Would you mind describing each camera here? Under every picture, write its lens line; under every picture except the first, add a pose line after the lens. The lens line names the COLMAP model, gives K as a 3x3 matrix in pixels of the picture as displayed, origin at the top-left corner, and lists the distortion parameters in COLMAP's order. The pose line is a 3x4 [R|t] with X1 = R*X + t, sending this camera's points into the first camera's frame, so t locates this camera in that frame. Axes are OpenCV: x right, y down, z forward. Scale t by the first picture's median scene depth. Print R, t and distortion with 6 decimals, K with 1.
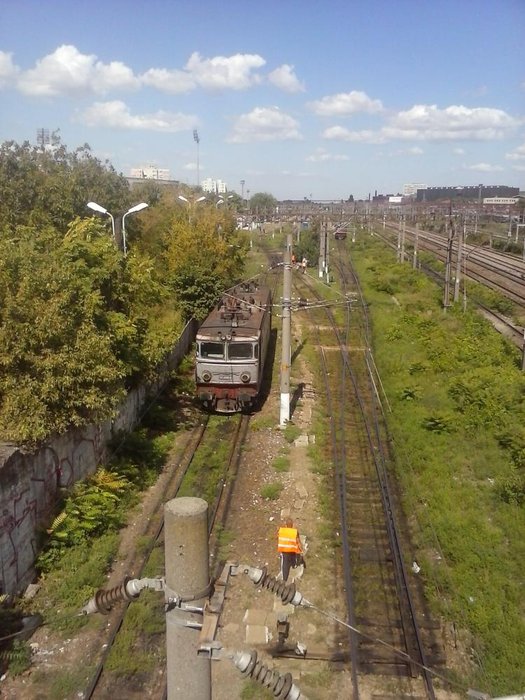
lens RADIAL K [[662.5, 0, 265.6], [0, 662.5, 353.5], [0, 0, 1]] dist [0.007796, 0.025006]
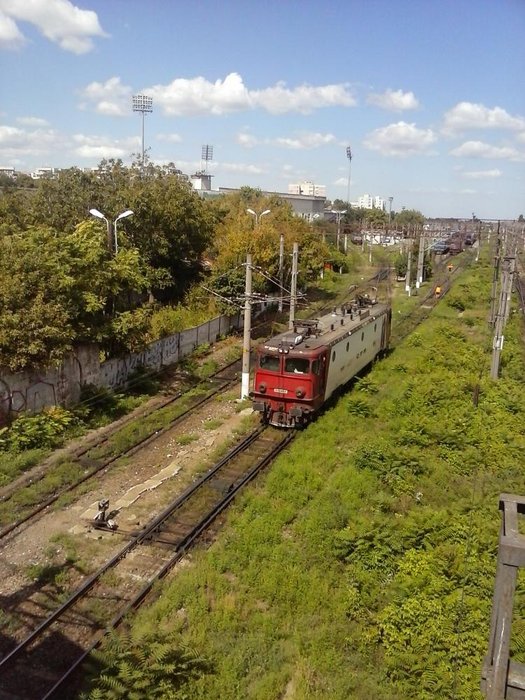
lens RADIAL K [[662.5, 0, 265.6], [0, 662.5, 353.5], [0, 0, 1]] dist [0.007796, 0.025006]
pose [[0.971609, 0.072992, -0.225053, 0.361085], [-0.078111, 0.996848, -0.013915, 0.042327], [0.223328, 0.031099, 0.974247, -0.168888]]
